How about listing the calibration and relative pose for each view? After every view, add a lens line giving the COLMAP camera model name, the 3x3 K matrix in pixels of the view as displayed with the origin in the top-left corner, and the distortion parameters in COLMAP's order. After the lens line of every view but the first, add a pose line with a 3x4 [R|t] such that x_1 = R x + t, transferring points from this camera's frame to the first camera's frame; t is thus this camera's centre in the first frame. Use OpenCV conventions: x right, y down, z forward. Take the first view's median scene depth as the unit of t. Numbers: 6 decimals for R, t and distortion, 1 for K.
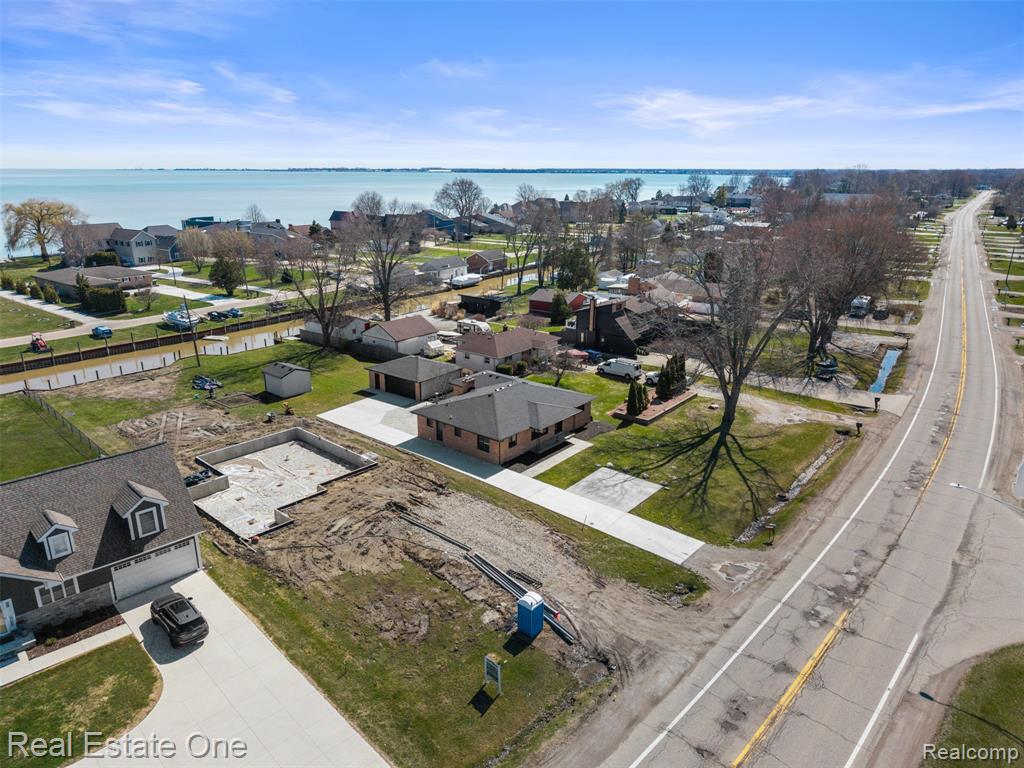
lens RADIAL K [[696.2, 0, 515.6], [0, 696.2, 380.2], [0, 0, 1]] dist [0.011318, -0.015351]
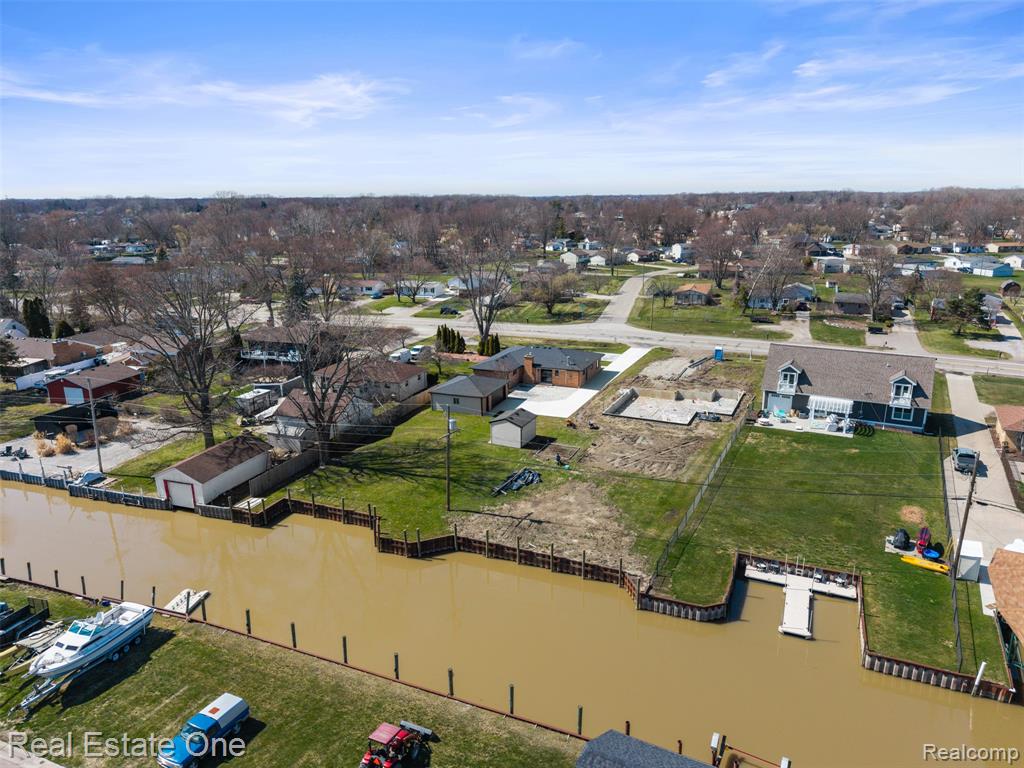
lens RADIAL K [[696.2, 0, 515.6], [0, 696.2, 380.2], [0, 0, 1]] dist [0.011318, -0.015351]
pose [[-0.296748, -0.244443, 0.923140, -1.458726], [0.286389, 0.899409, 0.330220, -0.456460], [-0.911001, 0.362369, -0.196892, 1.436788]]
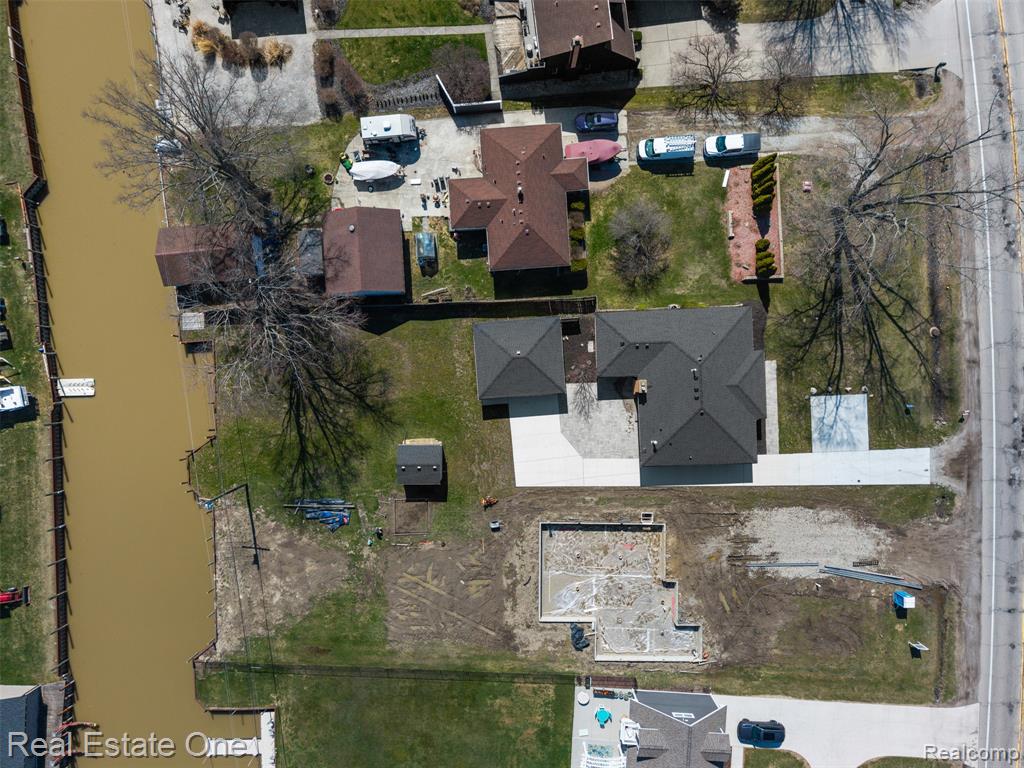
lens RADIAL K [[696.2, 0, 515.6], [0, 696.2, 380.2], [0, 0, 1]] dist [0.011318, -0.015351]
pose [[0.742751, -0.669363, -0.016547, -0.189905], [0.201735, 0.200152, 0.958771, -1.033208], [-0.638454, -0.715466, 0.283697, 0.932098]]
